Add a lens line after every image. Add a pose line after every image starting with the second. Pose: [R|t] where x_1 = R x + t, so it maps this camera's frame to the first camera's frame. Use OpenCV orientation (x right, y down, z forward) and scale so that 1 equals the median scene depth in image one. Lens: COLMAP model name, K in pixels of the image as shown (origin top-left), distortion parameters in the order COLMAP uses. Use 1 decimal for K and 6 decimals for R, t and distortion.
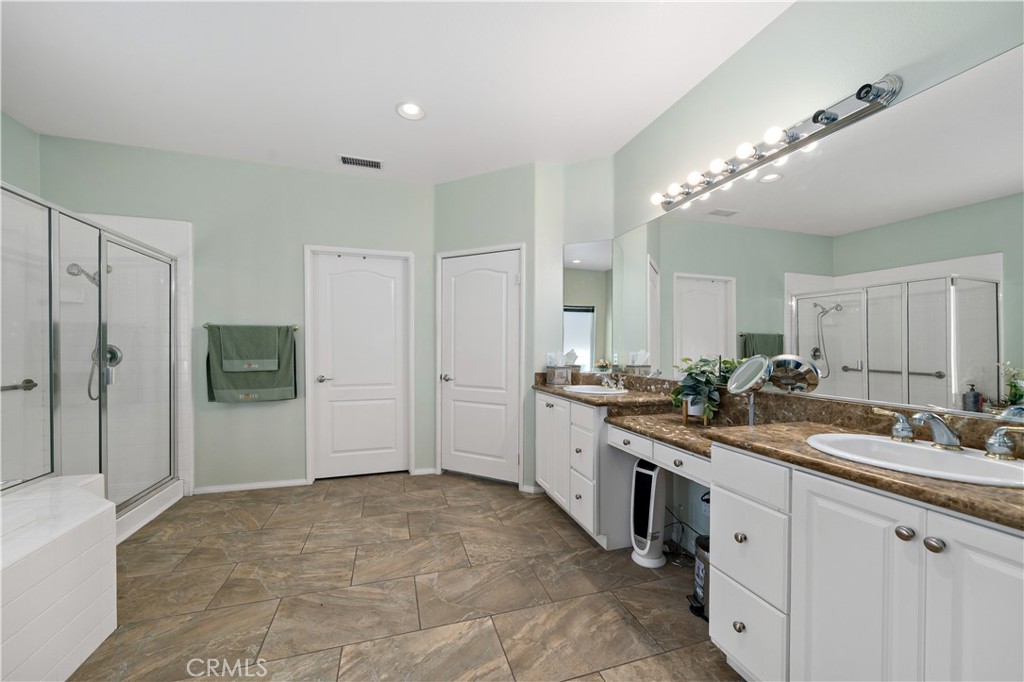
lens RADIAL K [[385.0, 0, 508.8], [0, 385.0, 349.7], [0, 0, 1]] dist [-0.006726, 0.000507]
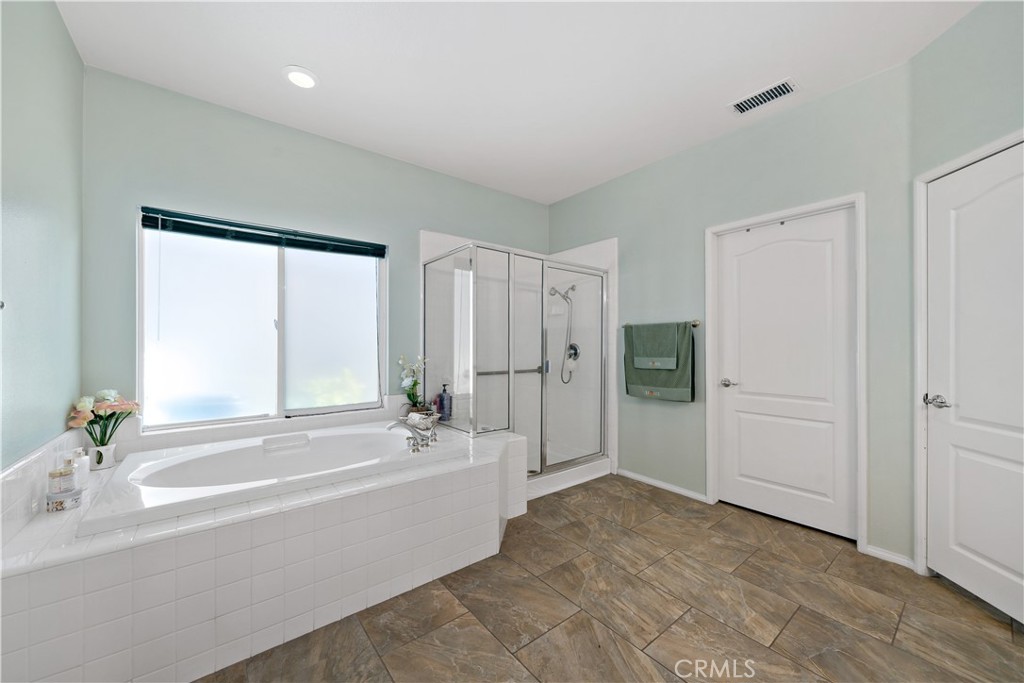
lens RADIAL K [[385.0, 0, 512.3], [0, 385.0, 344.1], [0, 0, 1]] dist [-0.006726, 0.000507]
pose [[0.361447, -0.005239, -0.932378, 0.140600], [-0.005277, 0.999957, -0.007664, 0.000514], [0.932378, 0.007690, 0.361404, 0.297320]]
